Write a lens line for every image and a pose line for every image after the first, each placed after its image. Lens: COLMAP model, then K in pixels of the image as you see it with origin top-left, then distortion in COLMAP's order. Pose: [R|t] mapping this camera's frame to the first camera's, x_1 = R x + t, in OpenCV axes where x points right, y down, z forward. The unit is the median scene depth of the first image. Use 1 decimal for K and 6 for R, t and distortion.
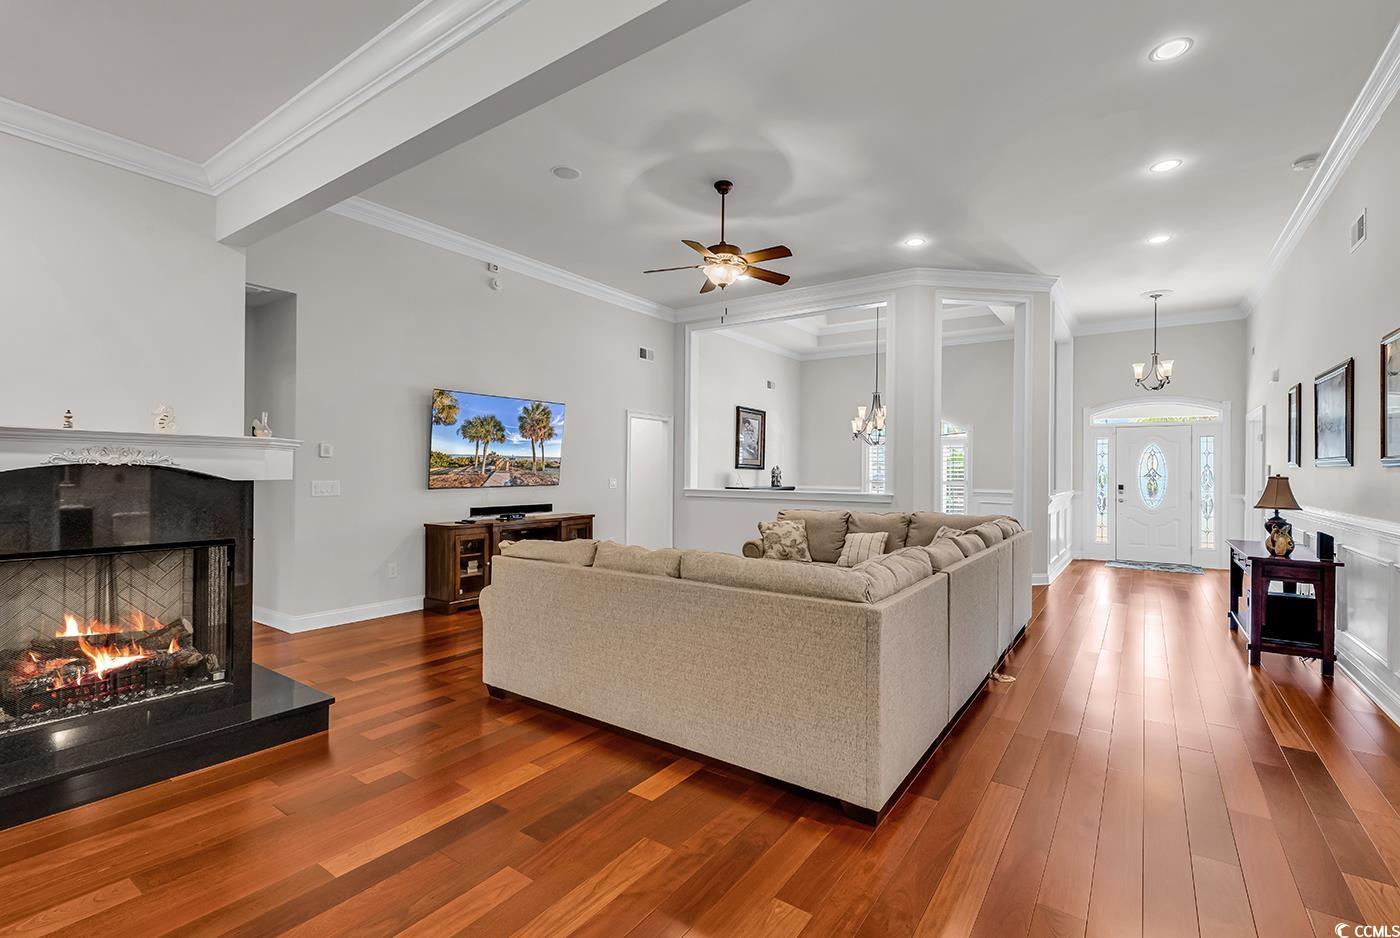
lens RADIAL K [[626.3, 0, 694.0], [0, 626.3, 474.2], [0, 0, 1]] dist [0.007120, -0.000835]
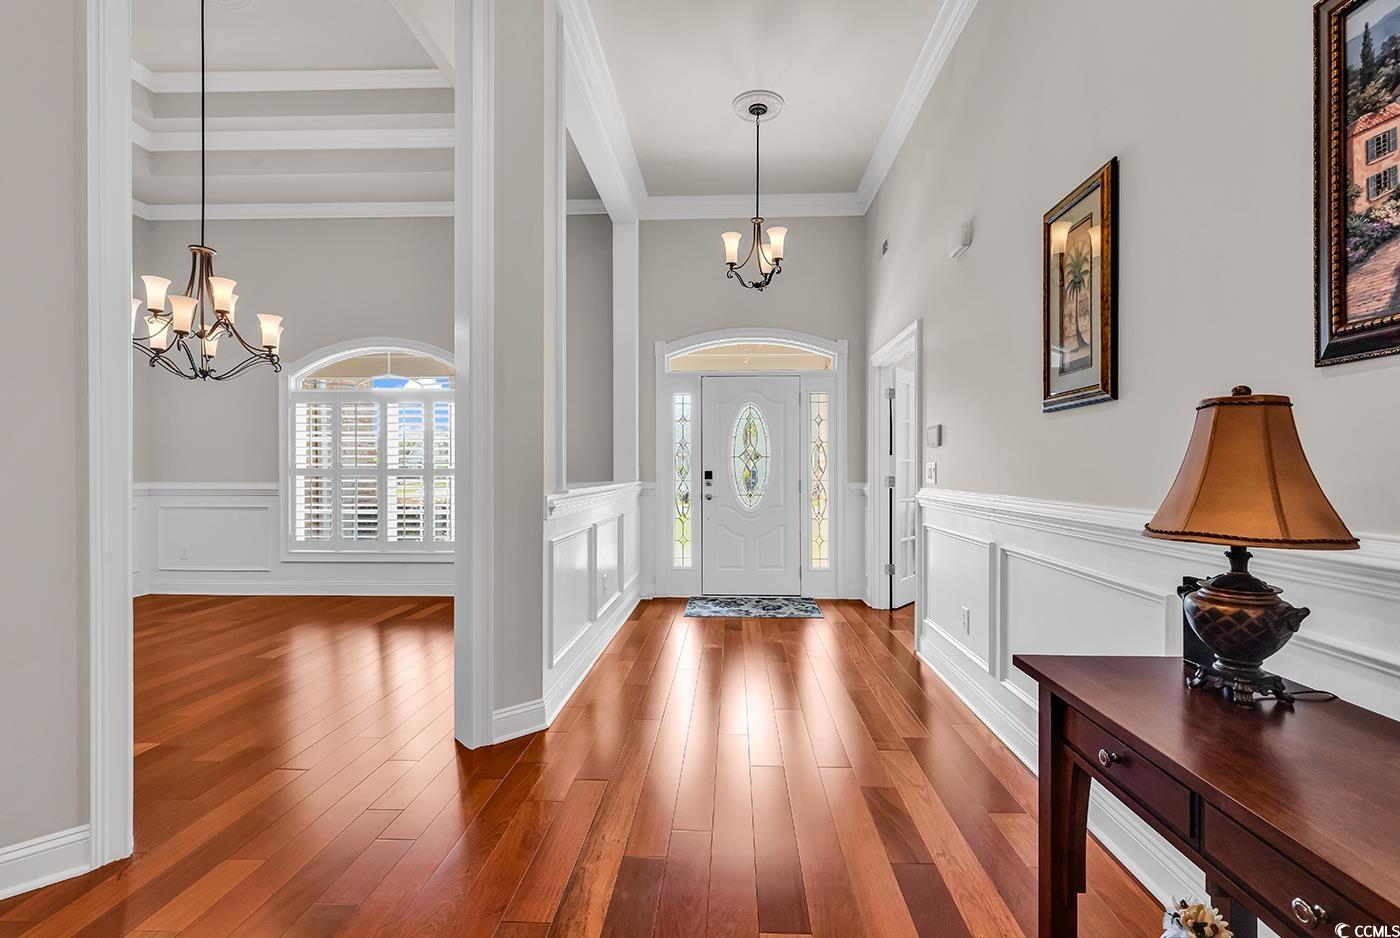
lens RADIAL K [[626.3, 0, 732.4], [0, 626.3, 466.7], [0, 0, 1]] dist [0.007120, -0.000835]
pose [[0.814836, -0.000897, 0.579691, 0.361648], [0.003987, 0.999984, -0.004057, 0.015951], [-0.579678, 0.005617, 0.814826, 0.514365]]
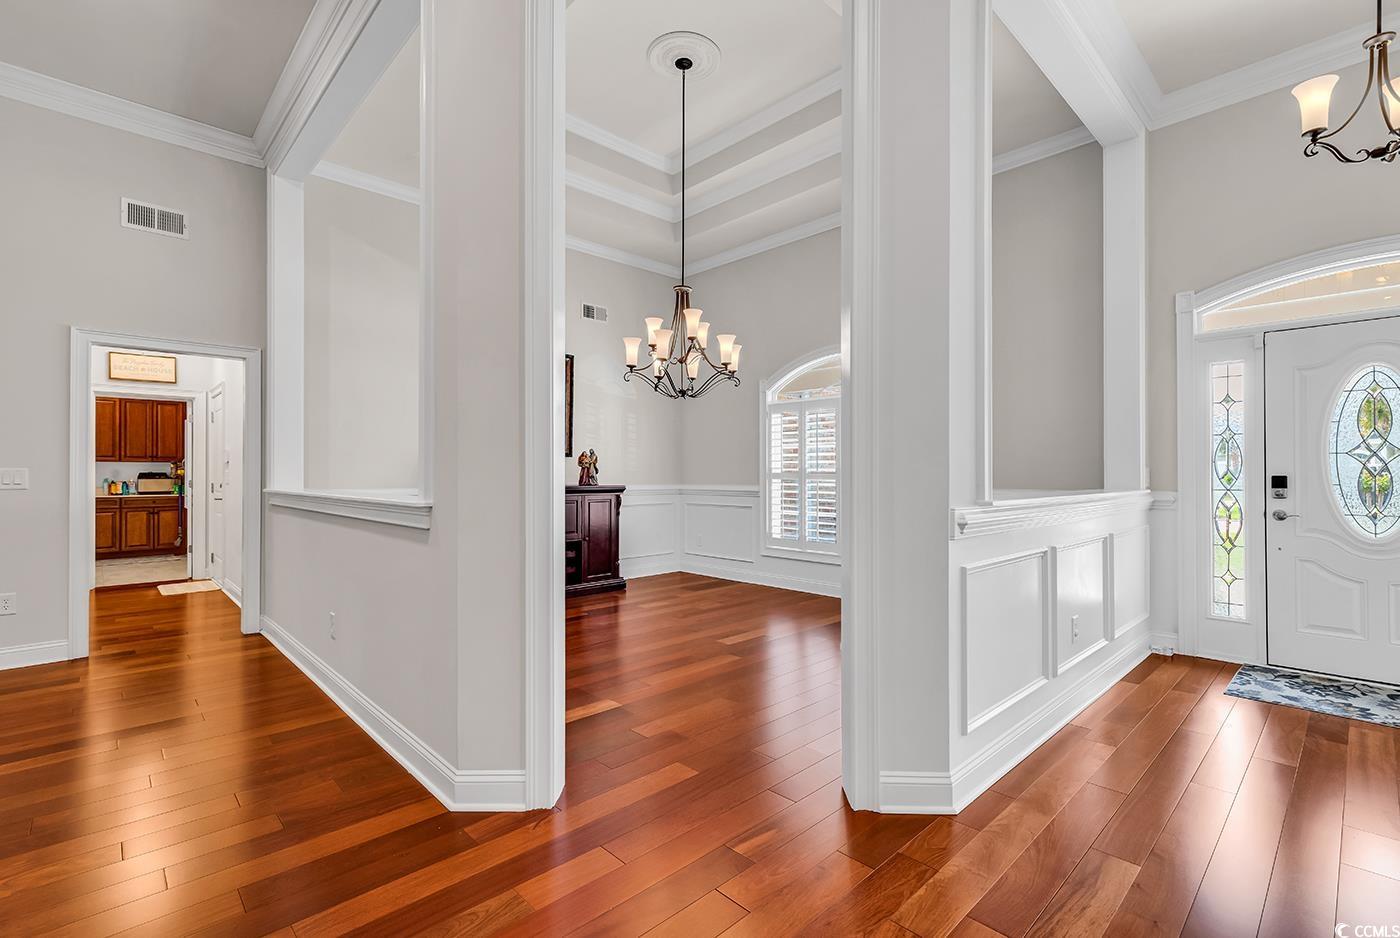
lens RADIAL K [[626.3, 0, 705.9], [0, 626.3, 470.2], [0, 0, 1]] dist [0.007120, -0.000835]
pose [[0.982533, -0.005268, -0.186014, 0.414663], [0.003808, 0.999959, -0.008204, 0.015946], [0.186049, 0.007352, 0.982513, 0.565958]]
